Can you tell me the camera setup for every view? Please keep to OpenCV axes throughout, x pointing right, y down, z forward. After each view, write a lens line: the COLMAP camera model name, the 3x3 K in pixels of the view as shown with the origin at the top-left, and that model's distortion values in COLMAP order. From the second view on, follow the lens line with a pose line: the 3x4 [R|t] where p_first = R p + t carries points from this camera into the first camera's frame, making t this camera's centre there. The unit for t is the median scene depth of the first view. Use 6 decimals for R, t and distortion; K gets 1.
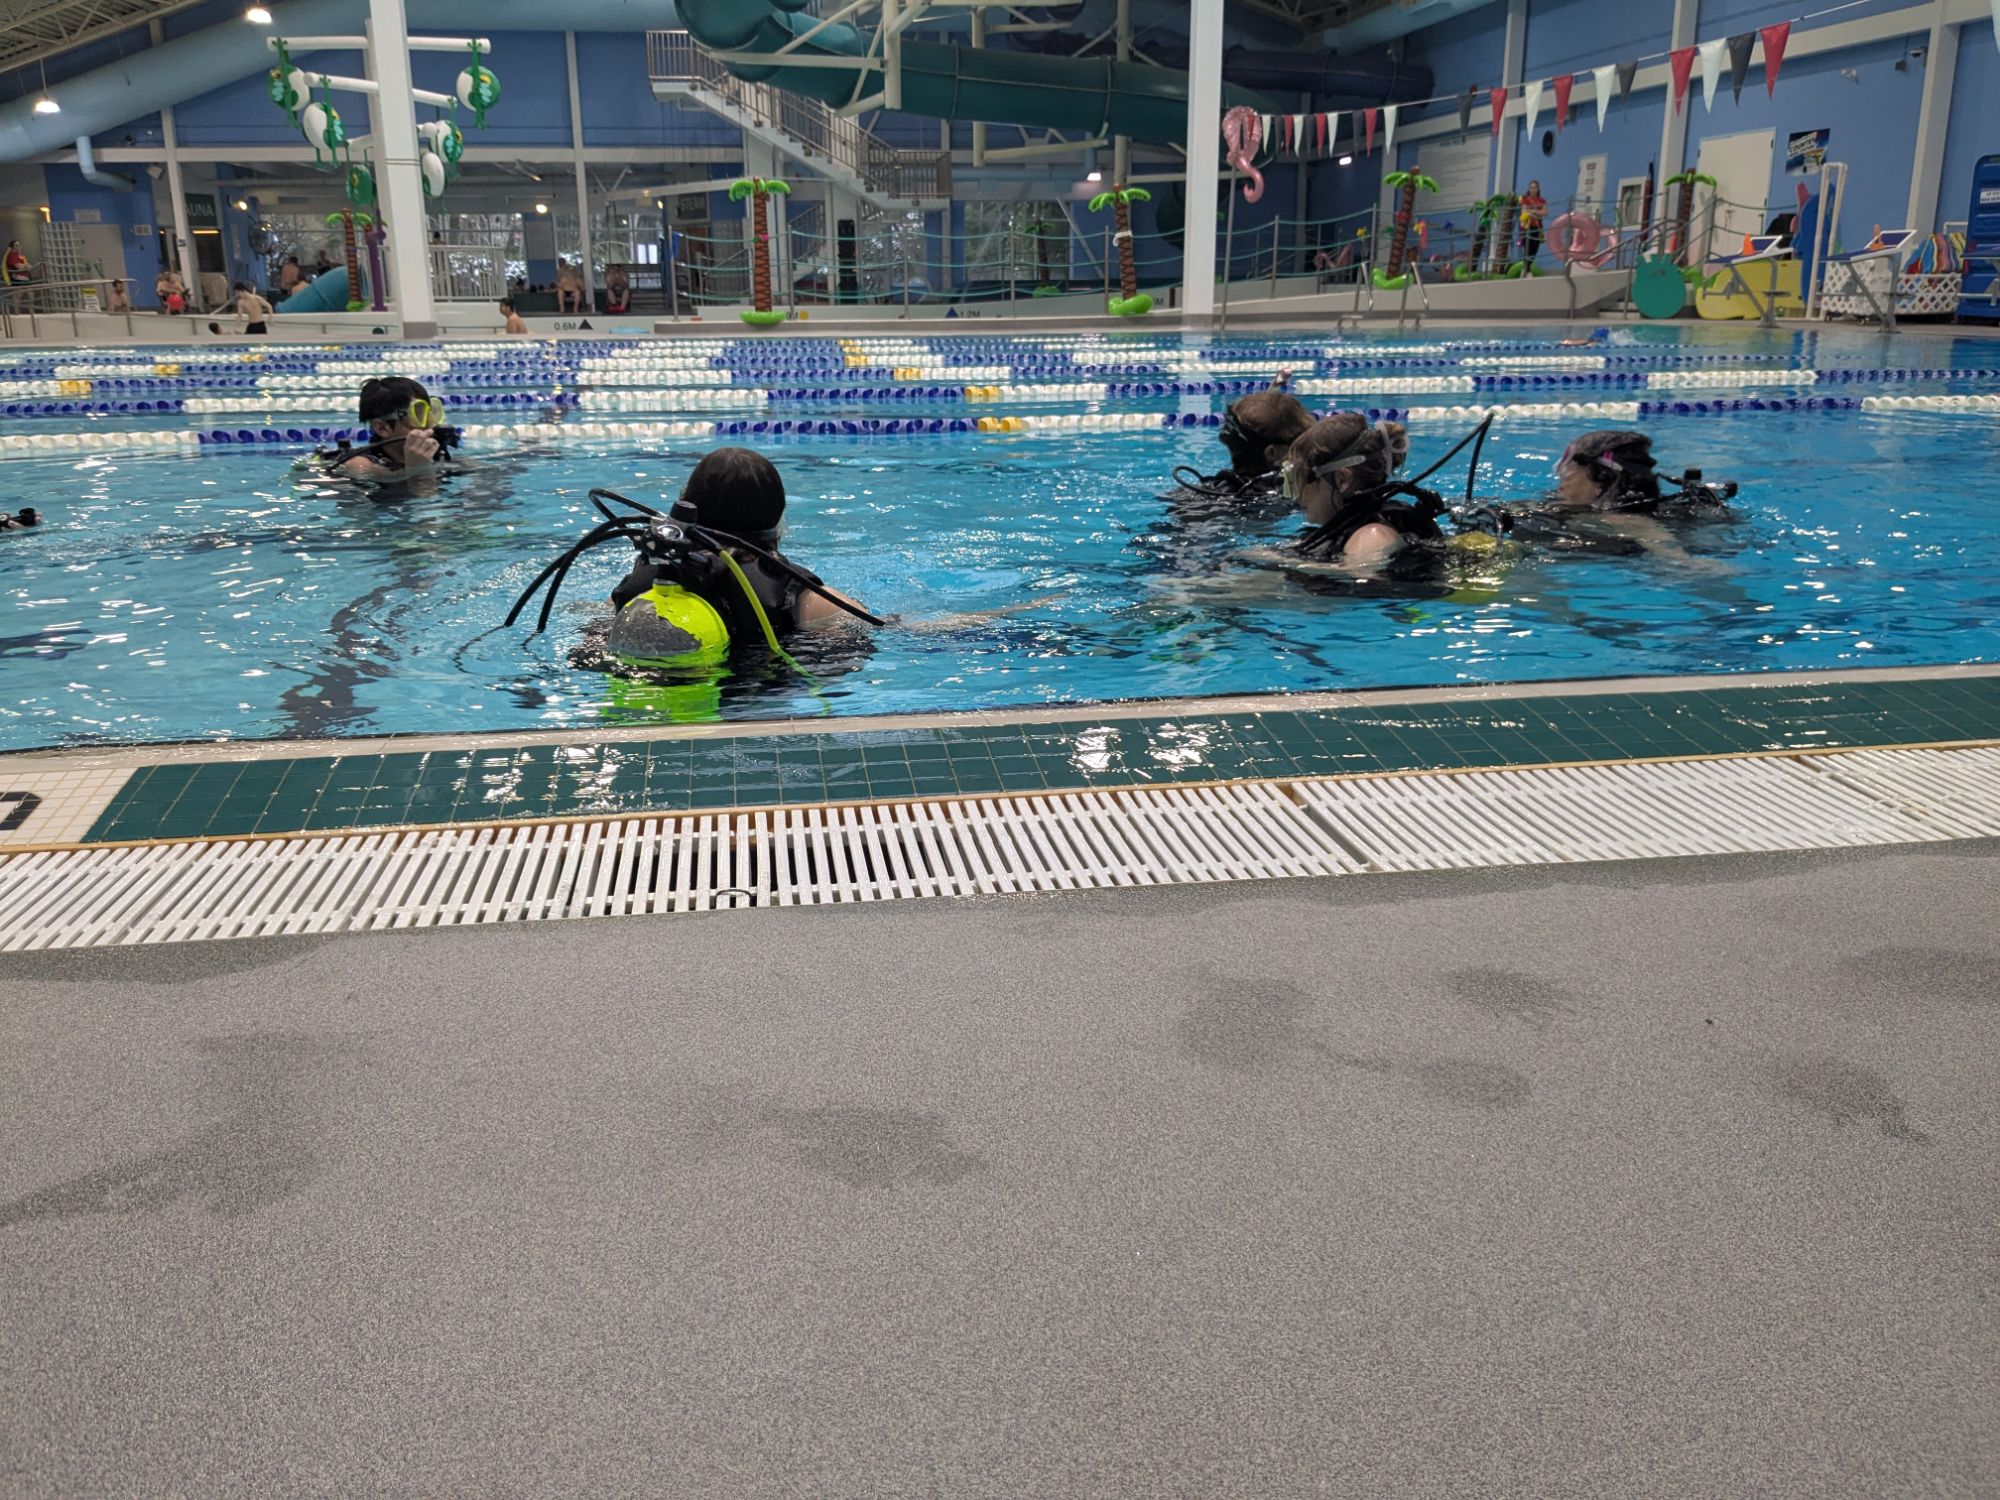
lens RADIAL K [[1661.3, 0, 1000.0], [0, 1661.3, 750.0], [0, 0, 1]] dist [0.042523, -0.007821]
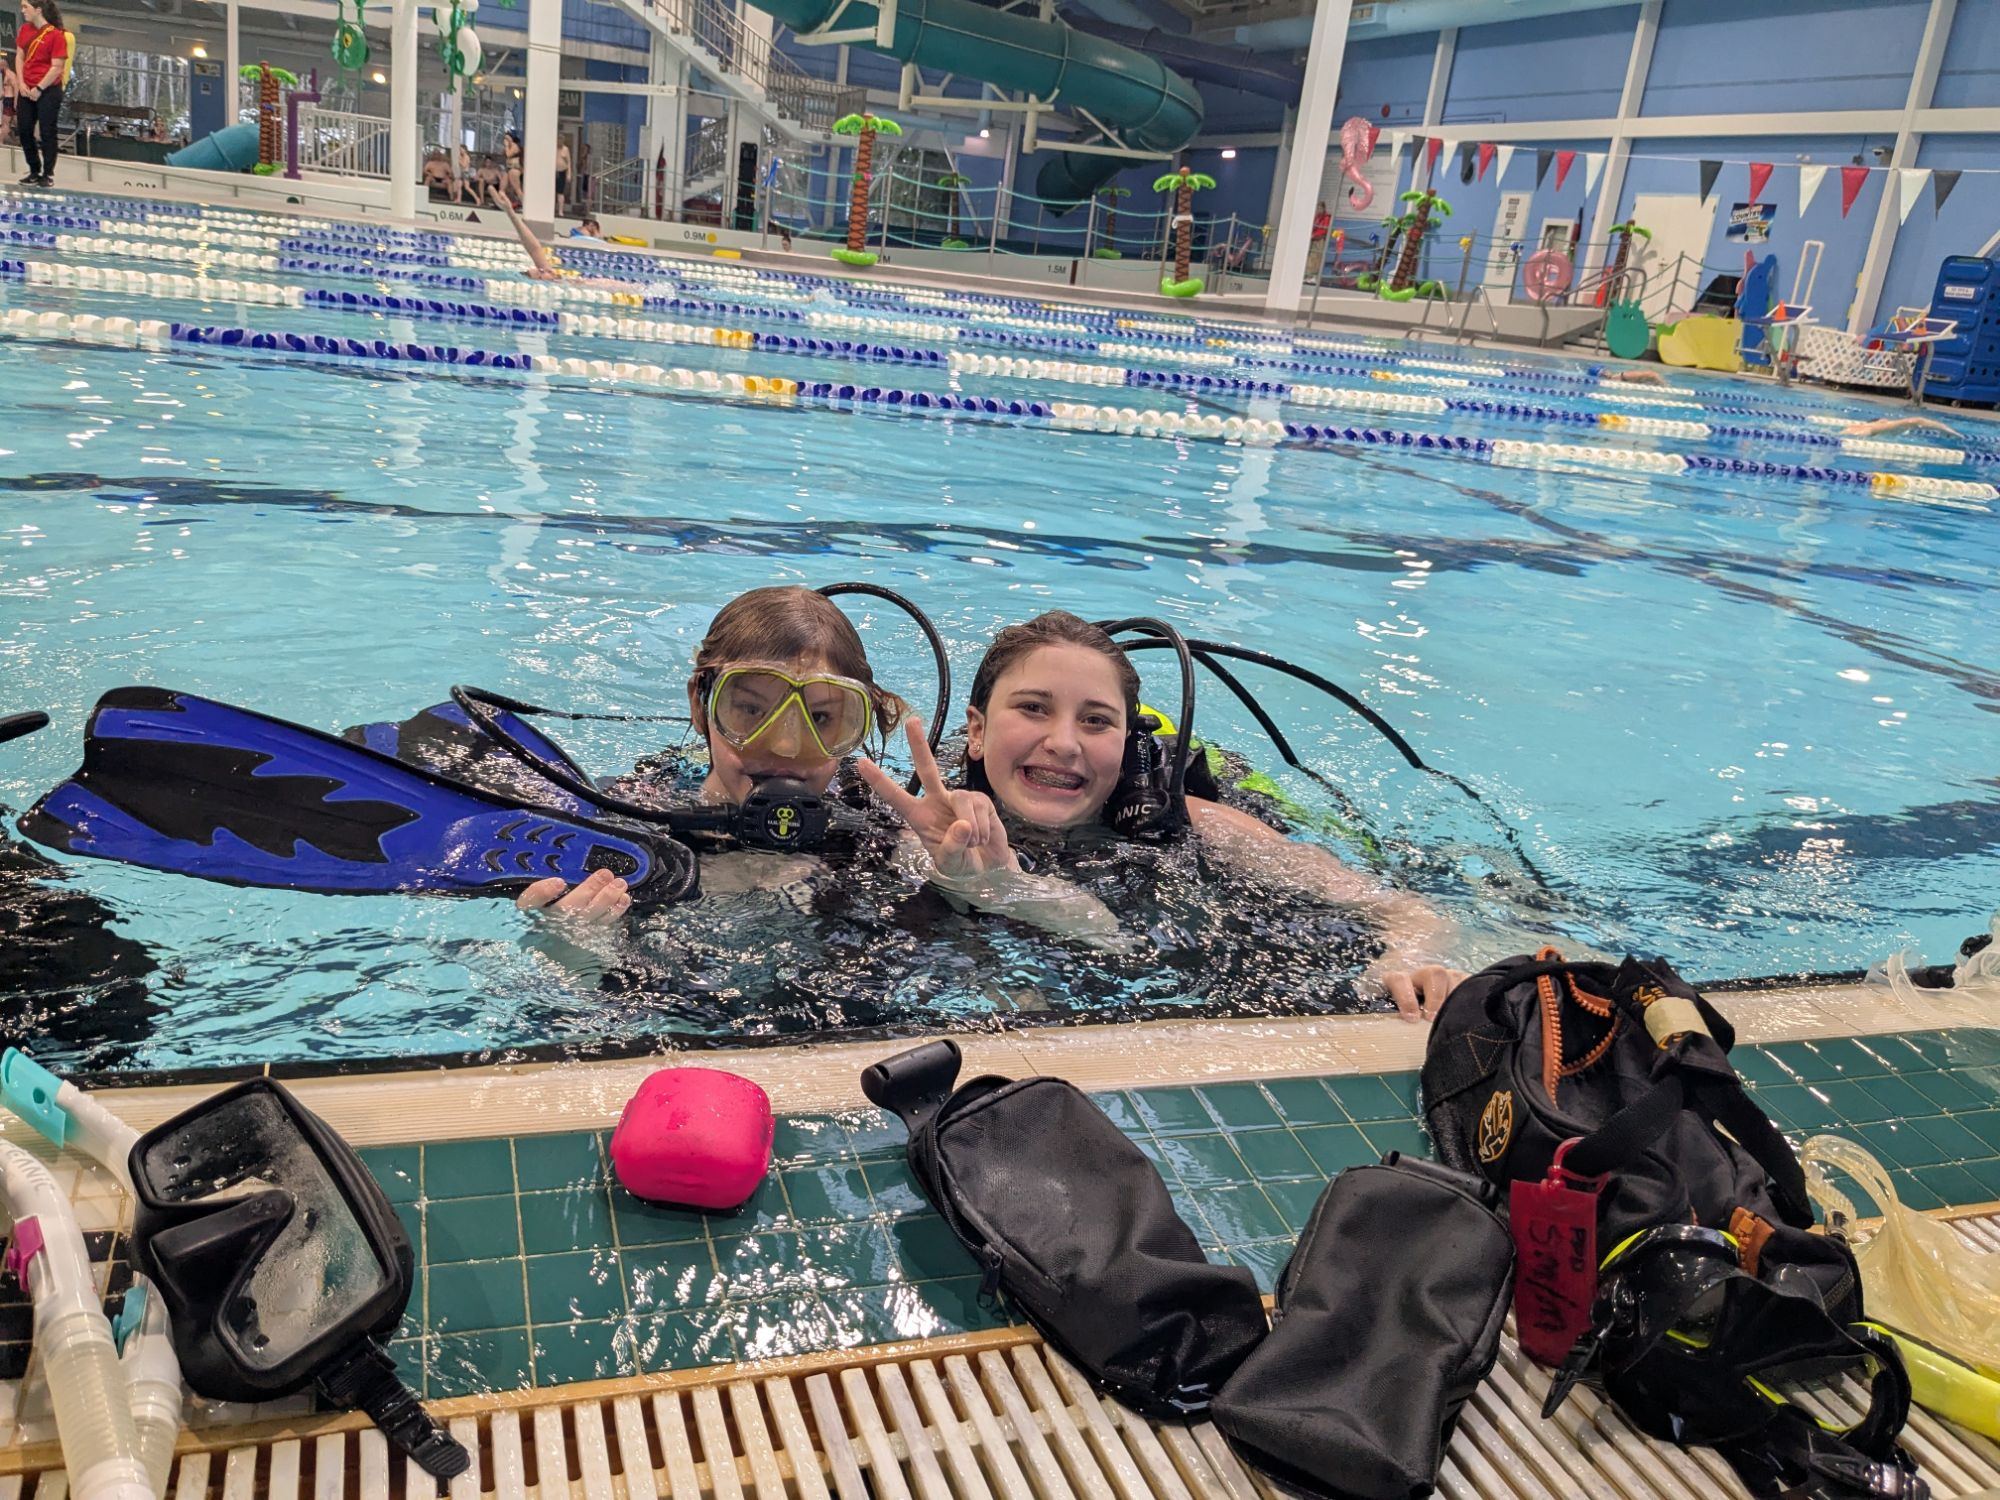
lens RADIAL K [[1661.3, 0, 1000.0], [0, 1661.3, 750.0], [0, 0, 1]] dist [0.042523, -0.007821]
pose [[0.974439, 0.064139, 0.215302, -0.194216], [-0.071071, 0.997168, 0.024603, -0.001012], [-0.213114, -0.039275, 0.976238, 0.011213]]
